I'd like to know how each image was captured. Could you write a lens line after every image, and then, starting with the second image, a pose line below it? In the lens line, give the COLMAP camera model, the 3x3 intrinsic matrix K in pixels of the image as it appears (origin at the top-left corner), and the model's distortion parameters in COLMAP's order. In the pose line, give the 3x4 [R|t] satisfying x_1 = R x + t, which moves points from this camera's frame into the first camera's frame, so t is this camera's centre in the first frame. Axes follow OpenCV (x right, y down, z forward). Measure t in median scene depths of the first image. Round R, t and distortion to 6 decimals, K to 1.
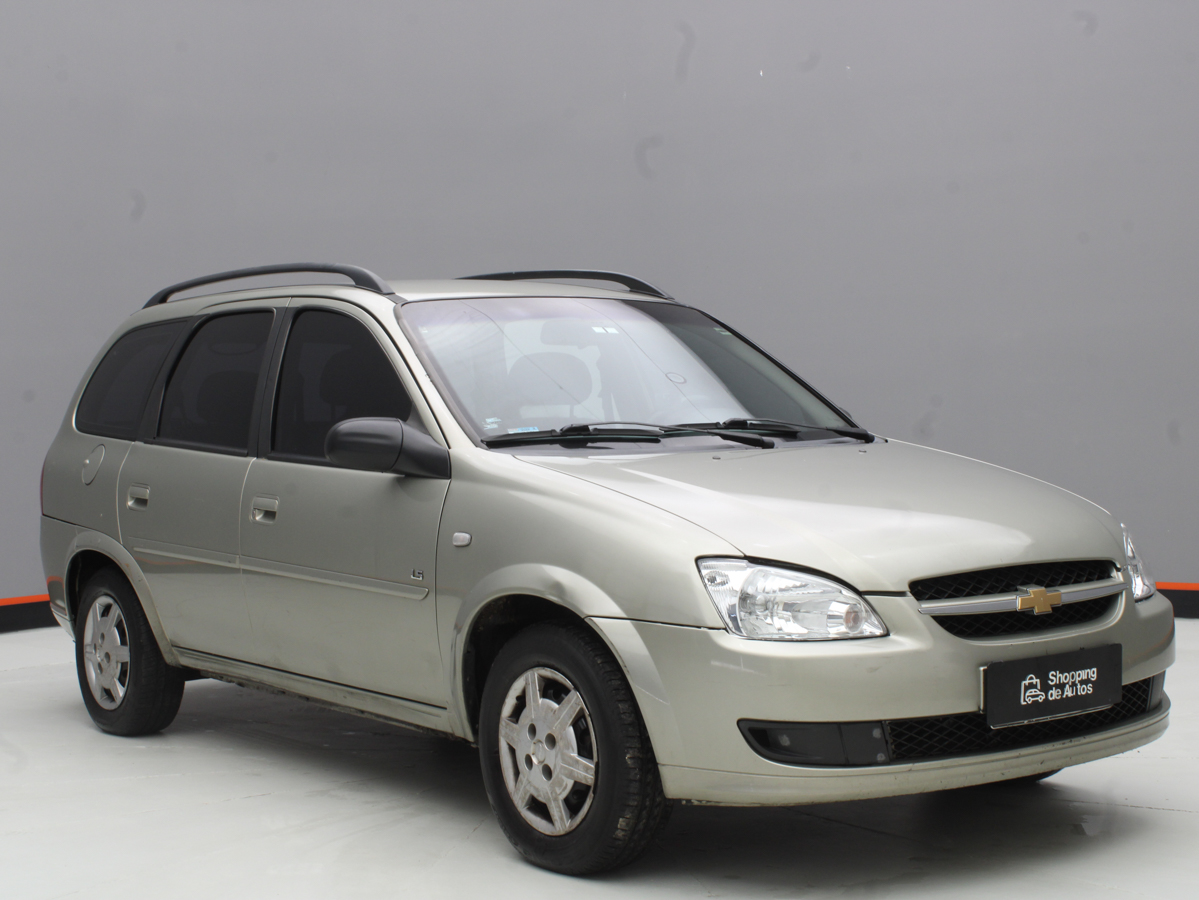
lens RADIAL K [[1884.4, 0, 599.5], [0, 1884.4, 450.0], [0, 0, 1]] dist [0.014309, 0.066844]
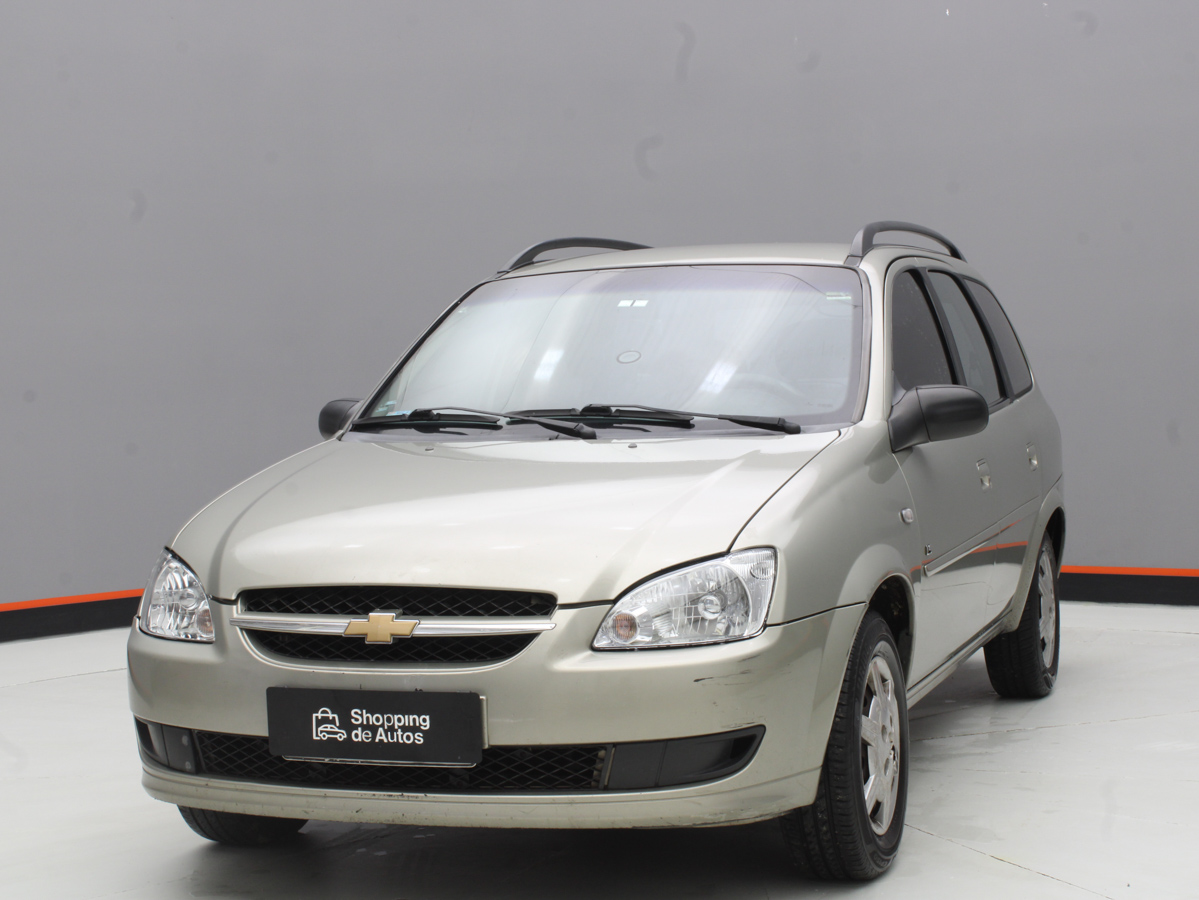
lens RADIAL K [[2066.8, 0, 599.5], [0, 2066.8, 450.0], [0, 0, 1]] dist [0.011237, 0.077532]
pose [[0.542443, 0.038588, -0.839206, 1.081617], [-0.008784, 0.999150, 0.040264, -0.041774], [0.840047, -0.014469, 0.542321, 0.564564]]
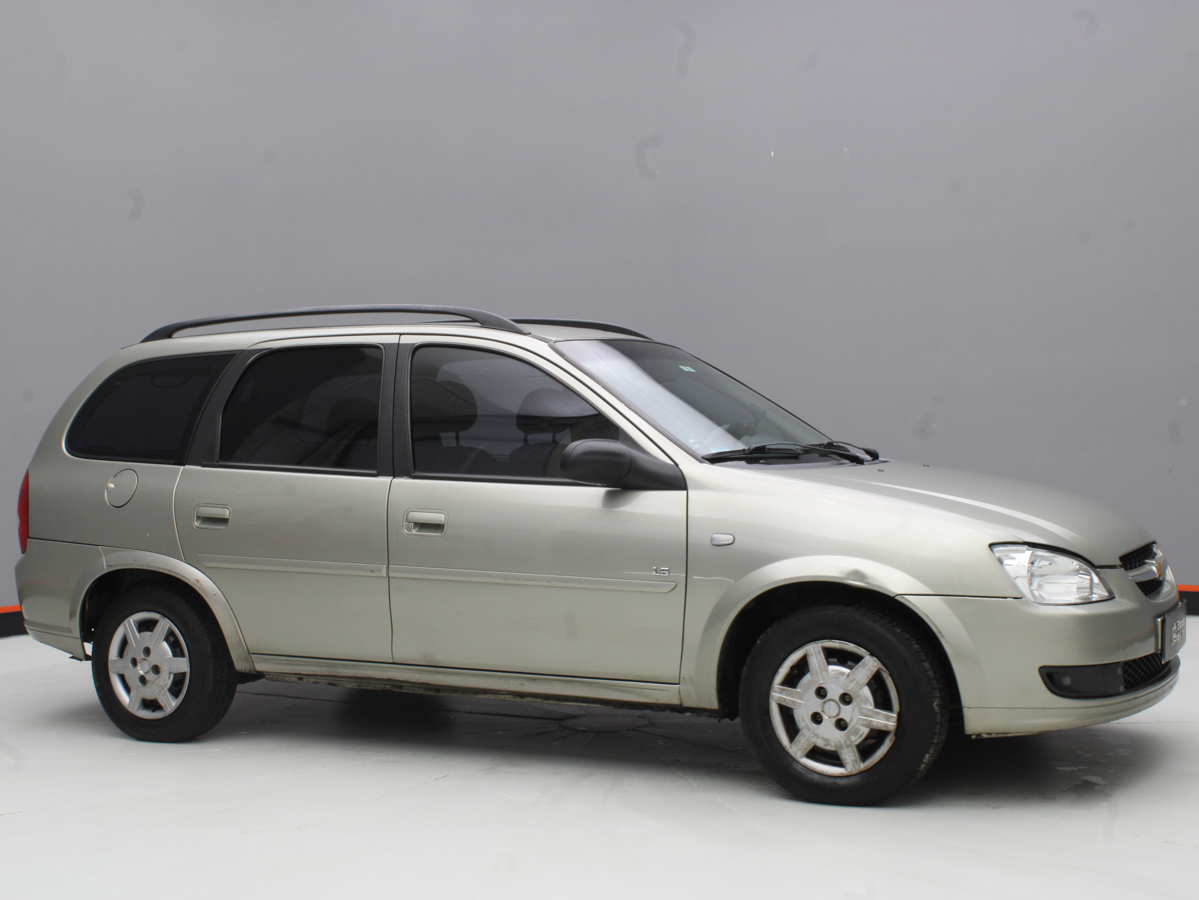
lens RADIAL K [[1582.2, 0, 599.5], [0, 1582.2, 450.0], [0, 0, 1]] dist [-0.029504, -0.017961]
pose [[0.902018, -0.001937, 0.431694, -0.627635], [0.011475, 0.999744, -0.019490, 0.010144], [-0.431546, 0.022534, 0.901809, 0.136214]]
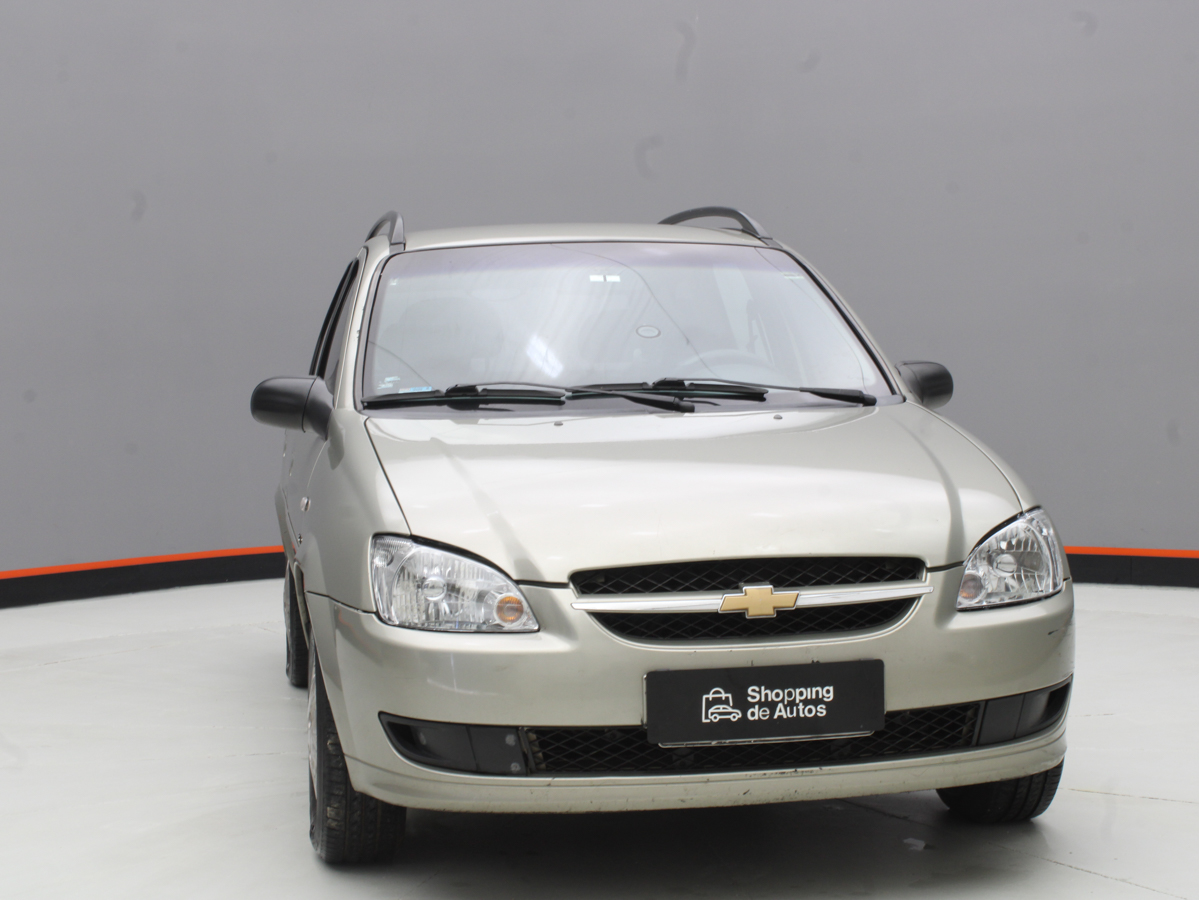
lens RADIAL K [[2066.8, 0, 599.5], [0, 2066.8, 450.0], [0, 0, 1]] dist [0.011237, 0.077532]
pose [[0.888788, 0.023889, -0.457695, 0.588307], [-0.009369, 0.999379, 0.033968, -0.018863], [0.458223, -0.025902, 0.888460, 0.145700]]
